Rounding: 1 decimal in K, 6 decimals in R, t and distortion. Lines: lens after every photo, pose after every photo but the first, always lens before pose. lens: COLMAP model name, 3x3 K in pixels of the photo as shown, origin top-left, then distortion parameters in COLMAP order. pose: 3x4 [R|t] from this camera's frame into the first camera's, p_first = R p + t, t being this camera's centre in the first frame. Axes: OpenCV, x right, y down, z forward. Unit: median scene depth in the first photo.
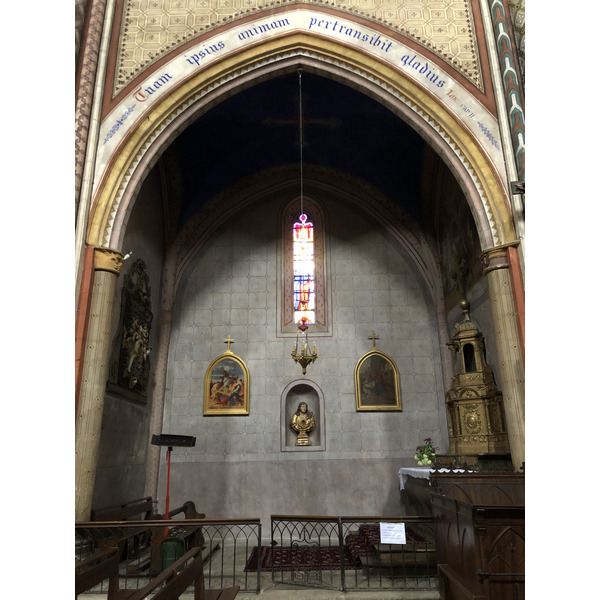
lens RADIAL K [[475.2, 0, 300.6], [0, 475.2, 296.9], [0, 0, 1]] dist [0.032359, -0.039523]
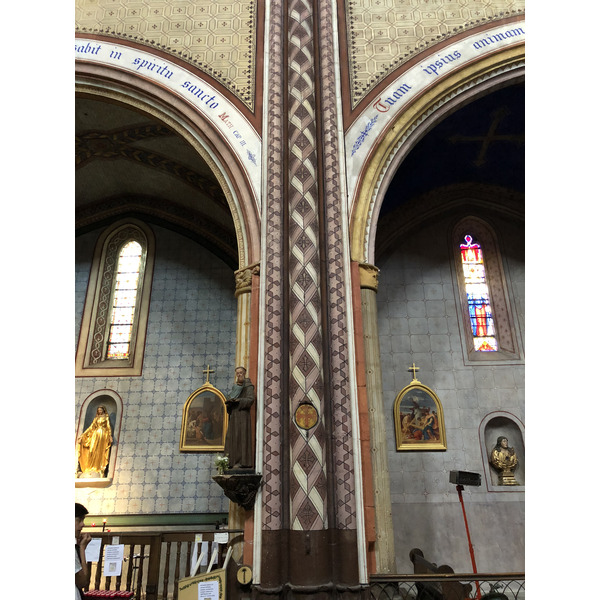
lens RADIAL K [[475.2, 0, 295.1], [0, 475.2, 297.5], [0, 0, 1]] dist [0.032359, -0.039523]
pose [[0.999607, -0.008679, -0.026657, -0.455438], [0.006719, 0.997325, -0.072781, 0.024561], [0.027217, 0.072573, 0.996992, 0.070735]]
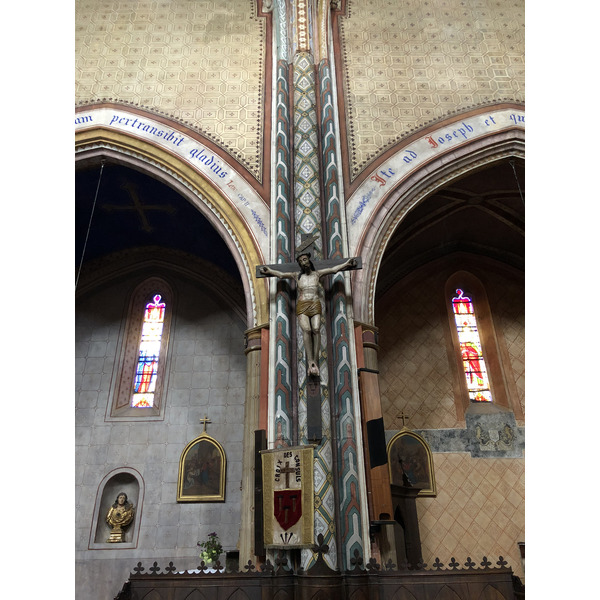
lens RADIAL K [[475.2, 0, 304.0], [0, 475.2, 297.4], [0, 0, 1]] dist [0.032359, -0.039523]
pose [[0.999764, 0.005052, 0.021144, 0.424330], [-0.001487, 0.986236, -0.165340, -0.003664], [-0.021688, 0.165269, 0.986010, -0.000162]]
